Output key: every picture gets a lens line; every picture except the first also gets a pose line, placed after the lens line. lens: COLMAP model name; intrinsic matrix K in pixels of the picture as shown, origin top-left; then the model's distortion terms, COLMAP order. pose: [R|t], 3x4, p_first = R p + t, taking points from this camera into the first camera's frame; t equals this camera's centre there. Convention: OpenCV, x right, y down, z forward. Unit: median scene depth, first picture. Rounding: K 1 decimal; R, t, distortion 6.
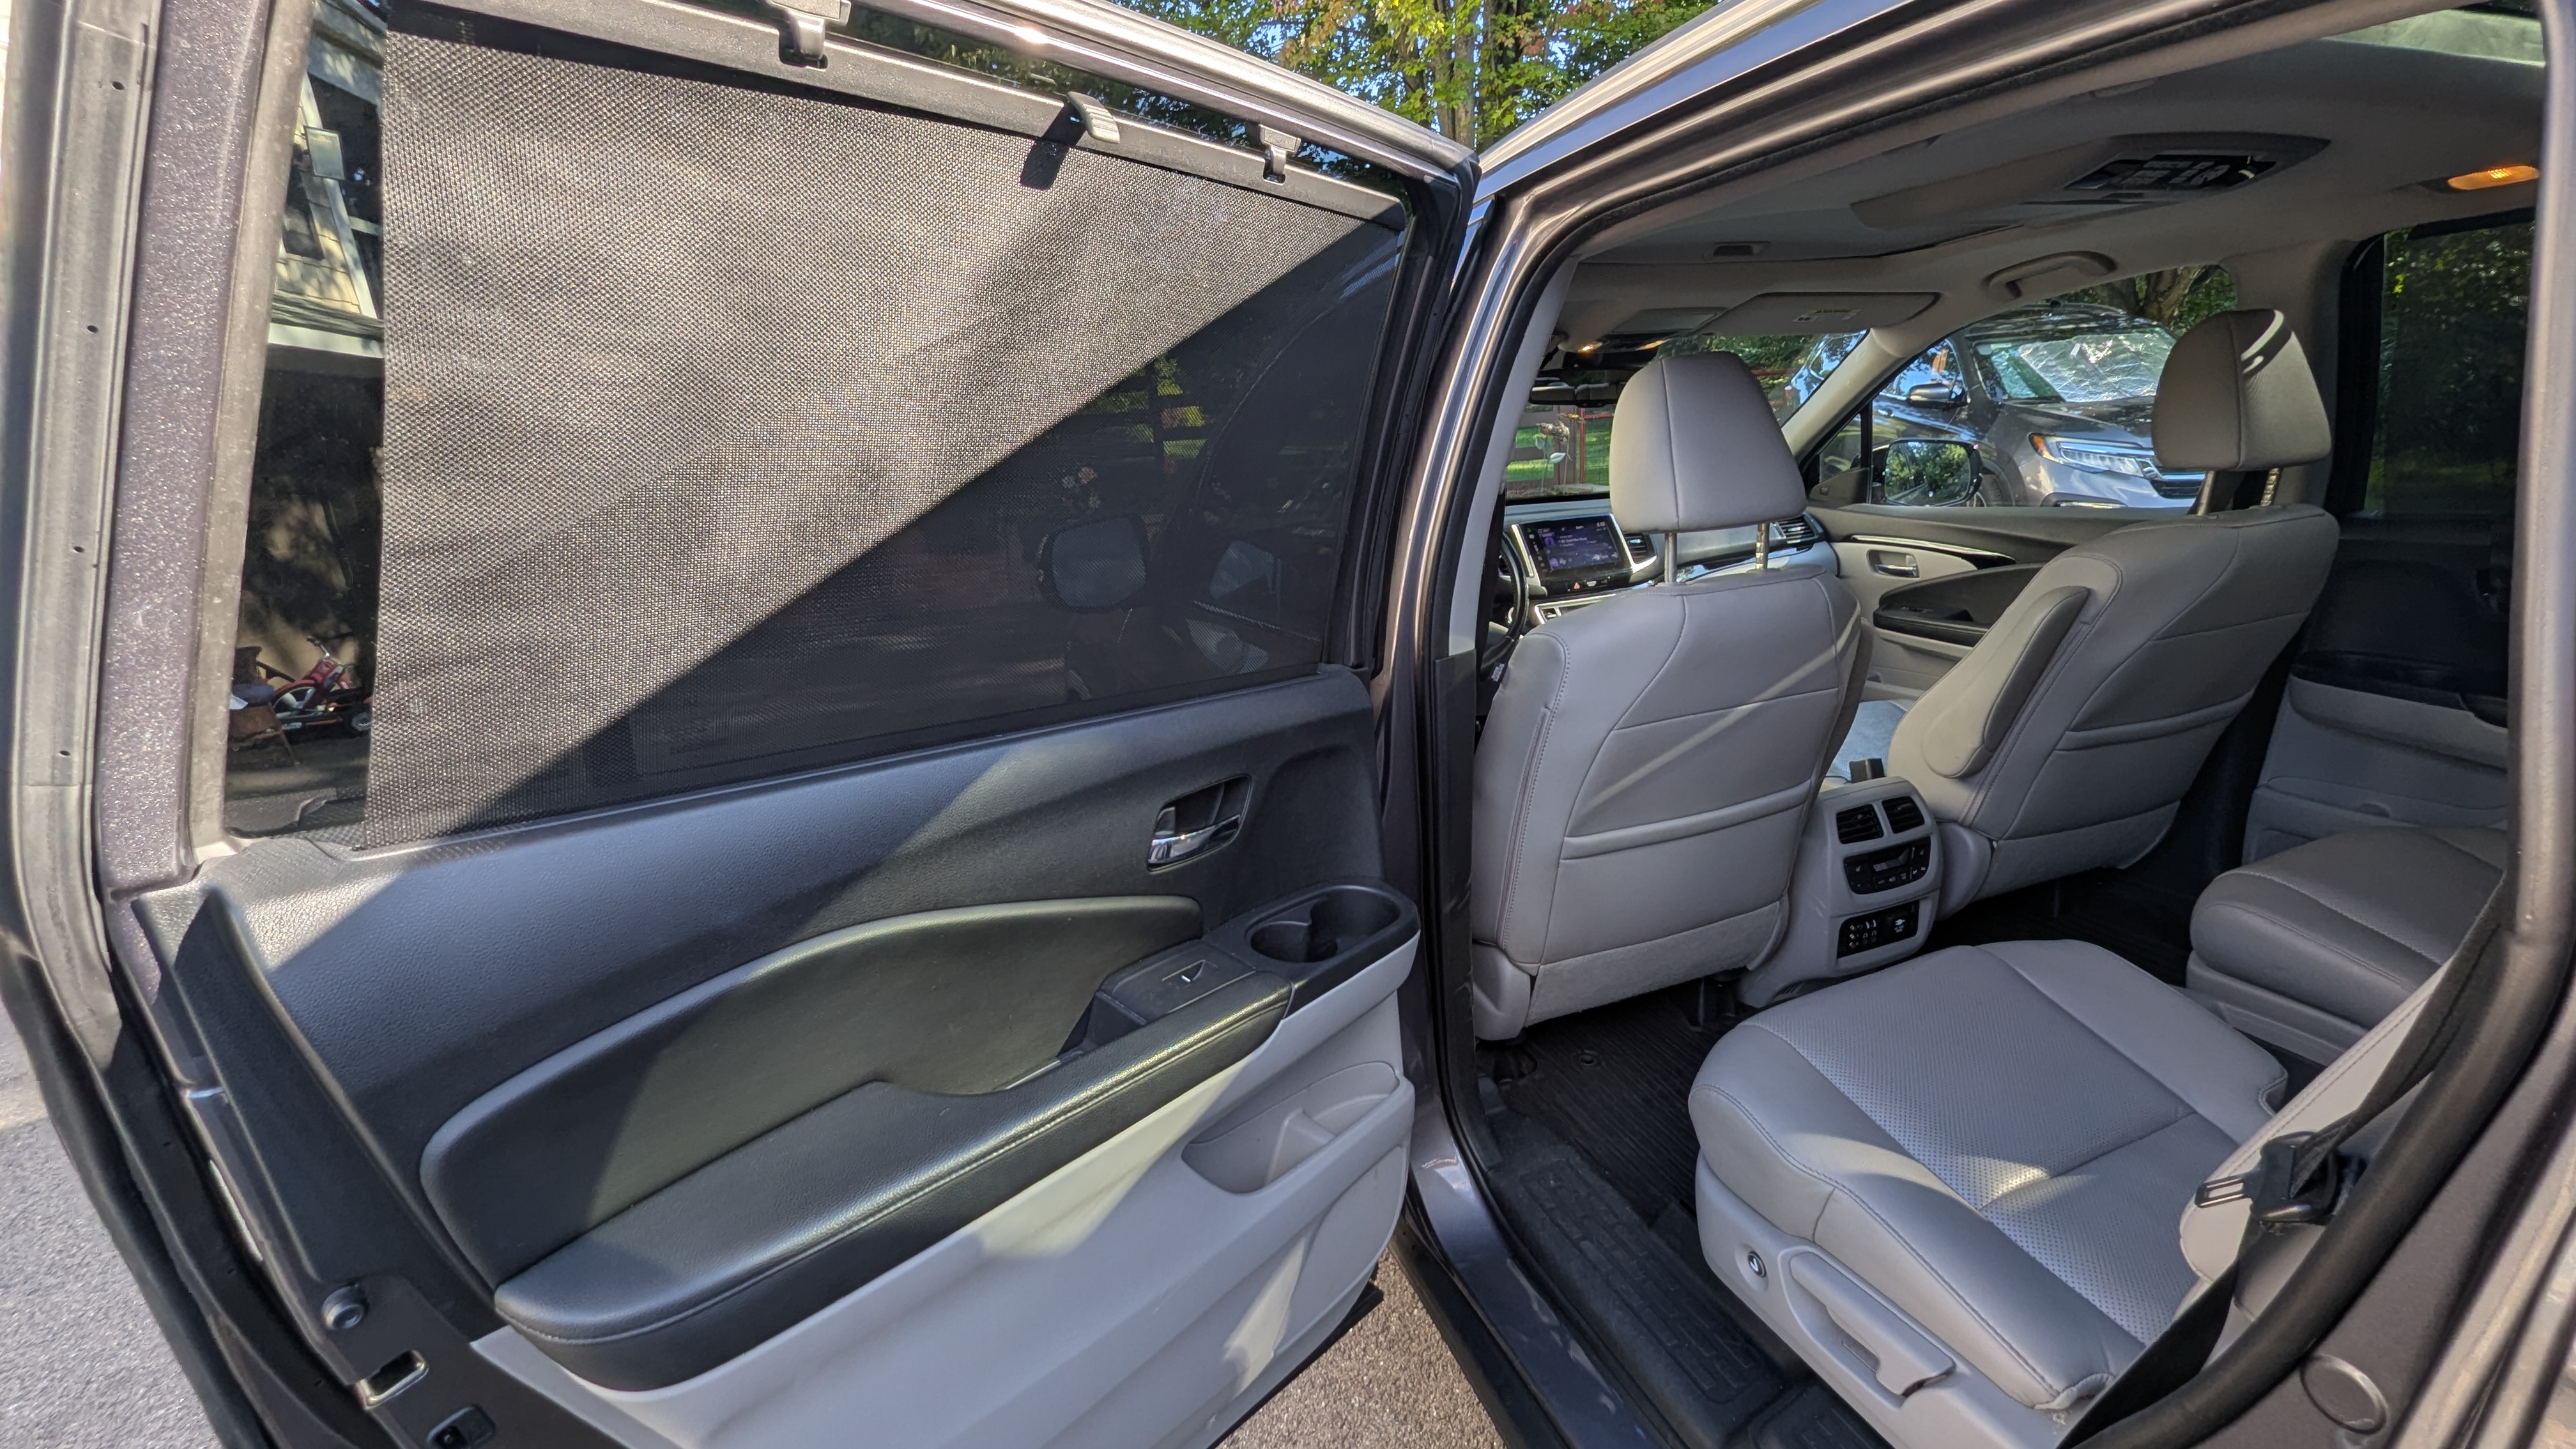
lens RADIAL K [[1072.8, 0, 1296.6], [0, 1072.8, 739.2], [0, 0, 1]] dist [0.002033, 0.000149]
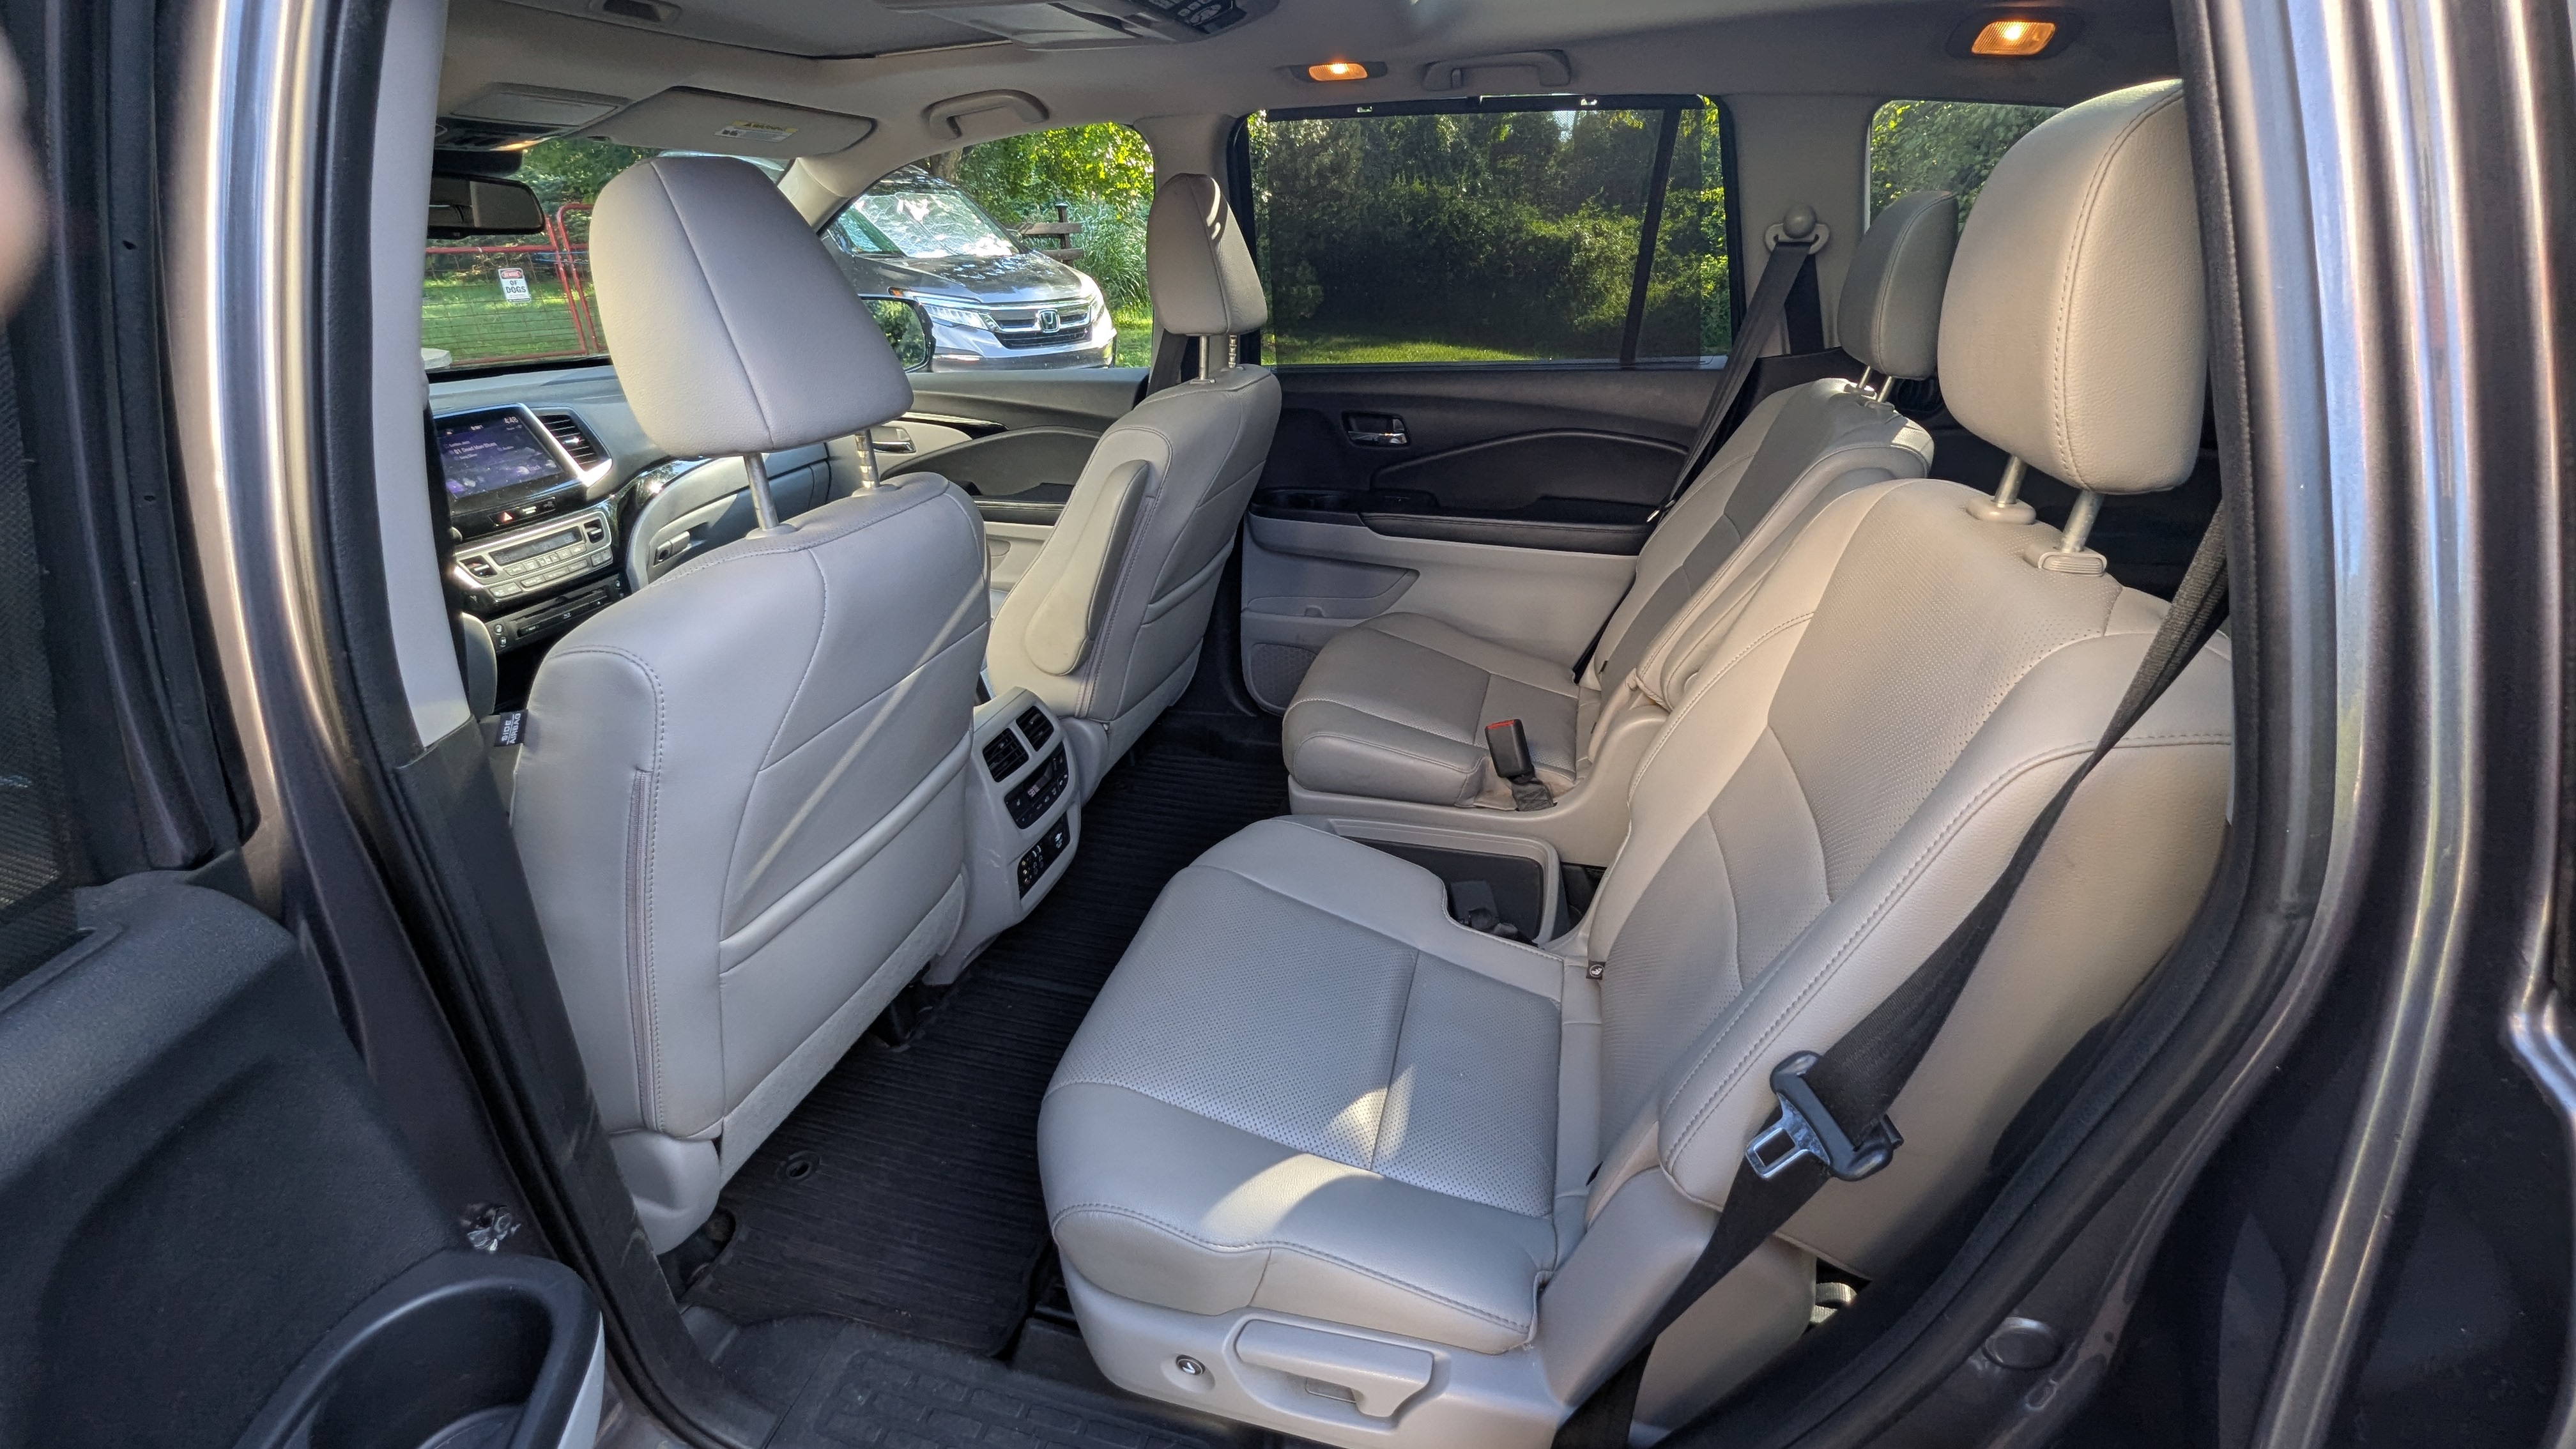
lens RADIAL K [[1072.8, 0, 1296.6], [0, 1072.8, 739.2], [0, 0, 1]] dist [0.002033, 0.000149]
pose [[0.587291, -0.297732, 0.752626, 0.003149], [0.201759, 0.954382, 0.220108, -0.075601], [-0.783826, 0.022582, 0.620570, 0.252148]]
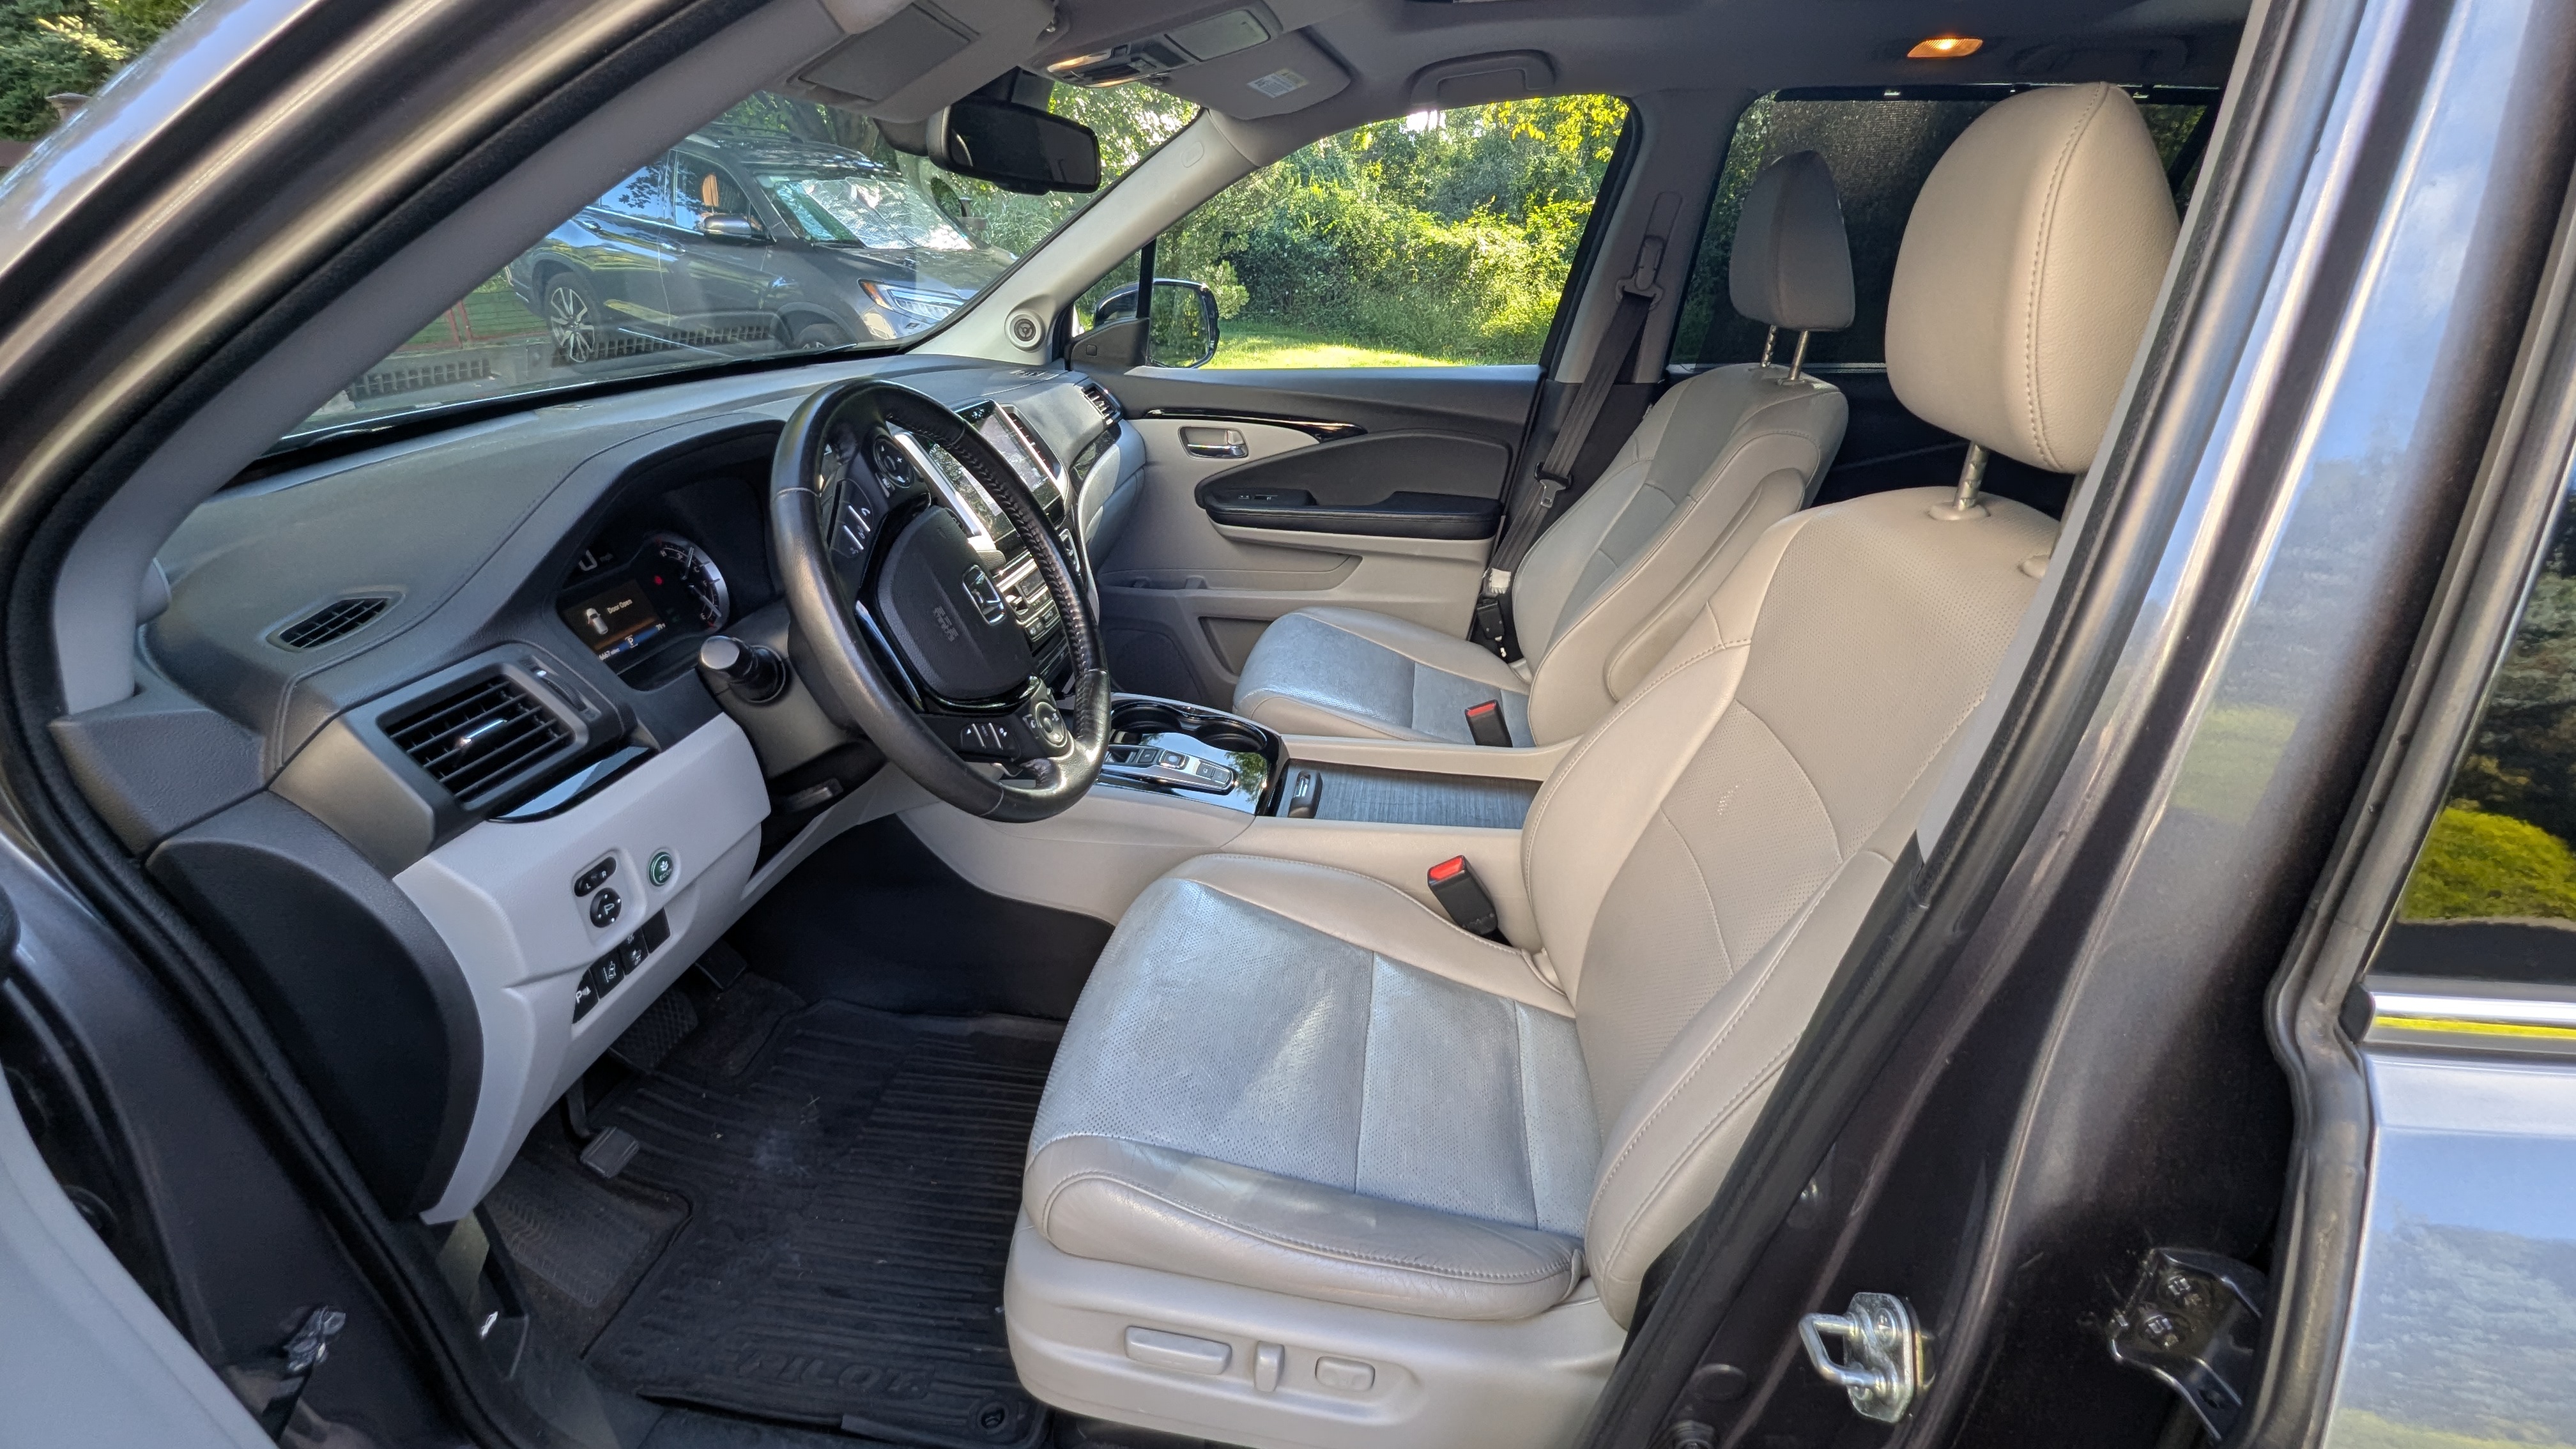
lens RADIAL K [[1072.8, 0, 1296.6], [0, 1072.8, 739.2], [0, 0, 1]] dist [0.002033, 0.000149]
pose [[0.492044, -0.310706, 0.813237, -0.217702], [0.201365, 0.949430, 0.240905, -0.197594], [-0.846962, 0.045222, 0.529726, 0.776472]]
